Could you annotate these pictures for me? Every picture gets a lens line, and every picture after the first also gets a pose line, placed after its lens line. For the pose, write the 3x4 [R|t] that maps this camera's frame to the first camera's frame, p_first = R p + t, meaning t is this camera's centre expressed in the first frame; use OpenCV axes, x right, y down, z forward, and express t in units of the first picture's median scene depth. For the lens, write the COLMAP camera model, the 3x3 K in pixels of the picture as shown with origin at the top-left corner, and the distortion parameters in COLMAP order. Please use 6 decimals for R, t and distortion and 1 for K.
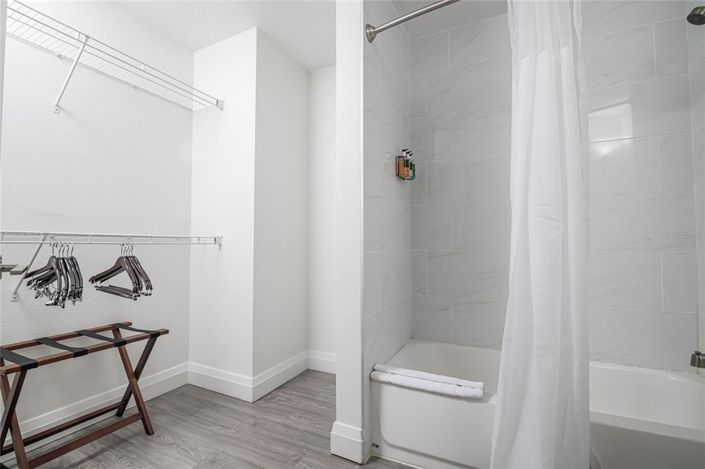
lens RADIAL K [[322.5, 0, 350.7], [0, 322.5, 235.3], [0, 0, 1]] dist [-0.018065, -0.000022]
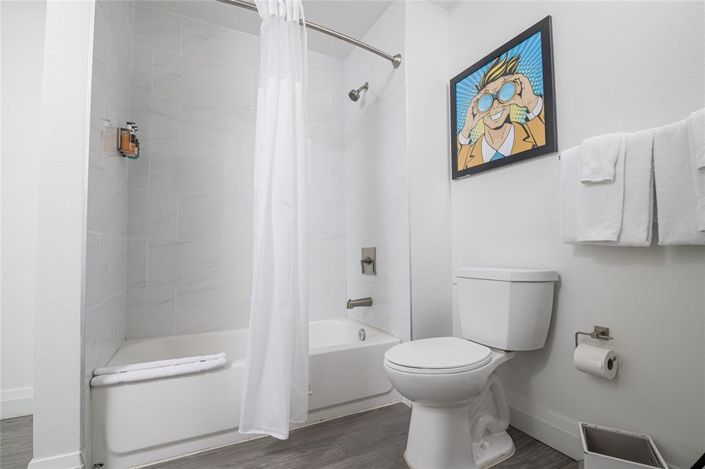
lens RADIAL K [[322.5, 0, 353.8], [0, 322.5, 235.2], [0, 0, 1]] dist [-0.018065, -0.000022]
pose [[0.612085, 0.028003, 0.790296, -0.179402], [-0.014792, 0.999603, -0.023963, 0.069983], [-0.790654, 0.002977, 0.612256, -0.026521]]
